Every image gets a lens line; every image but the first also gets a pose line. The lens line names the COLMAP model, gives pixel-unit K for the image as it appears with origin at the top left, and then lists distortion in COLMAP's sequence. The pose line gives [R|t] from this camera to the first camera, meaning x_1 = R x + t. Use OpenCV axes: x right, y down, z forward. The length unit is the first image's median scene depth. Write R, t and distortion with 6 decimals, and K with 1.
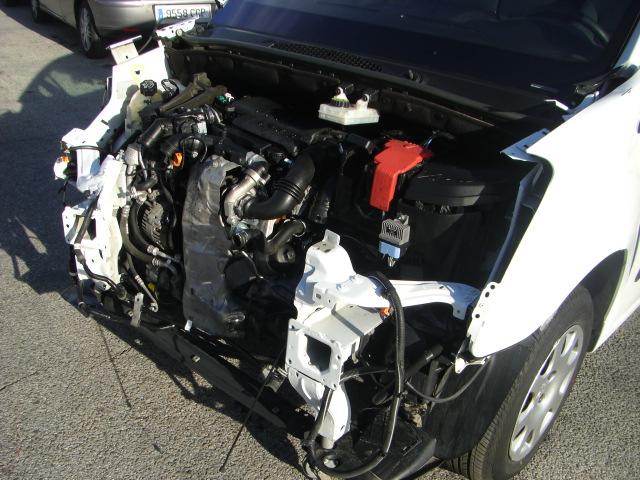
lens RADIAL K [[729.2, 0, 315.0], [0, 729.2, 268.4], [0, 0, 1]] dist [-0.149922, 0.000000]
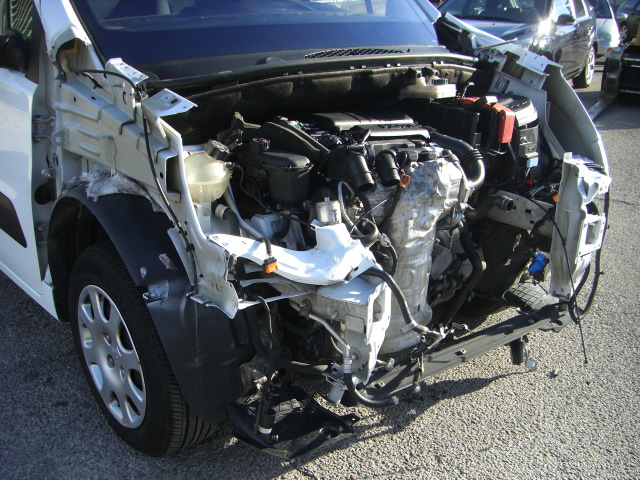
lens RADIAL K [[729.2, 0, 297.1], [0, 729.2, 267.2], [0, 0, 1]] dist [-0.149922, 0.000000]
pose [[0.194414, -0.430622, 0.881345, -1.056013], [0.436517, 0.842600, 0.315401, -0.400351], [-0.878440, 0.323404, 0.351787, 0.806185]]
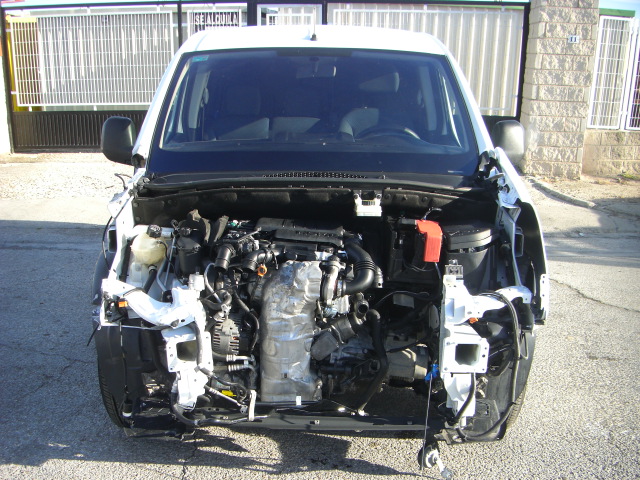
lens RADIAL K [[729.2, 0, 314.1], [0, 729.2, 266.5], [0, 0, 1]] dist [-0.149922, 0.000000]
pose [[0.760140, -0.219613, 0.611521, -0.863094], [0.327556, 0.942327, -0.068748, -0.042242], [-0.561154, 0.252566, 0.788236, -0.038597]]
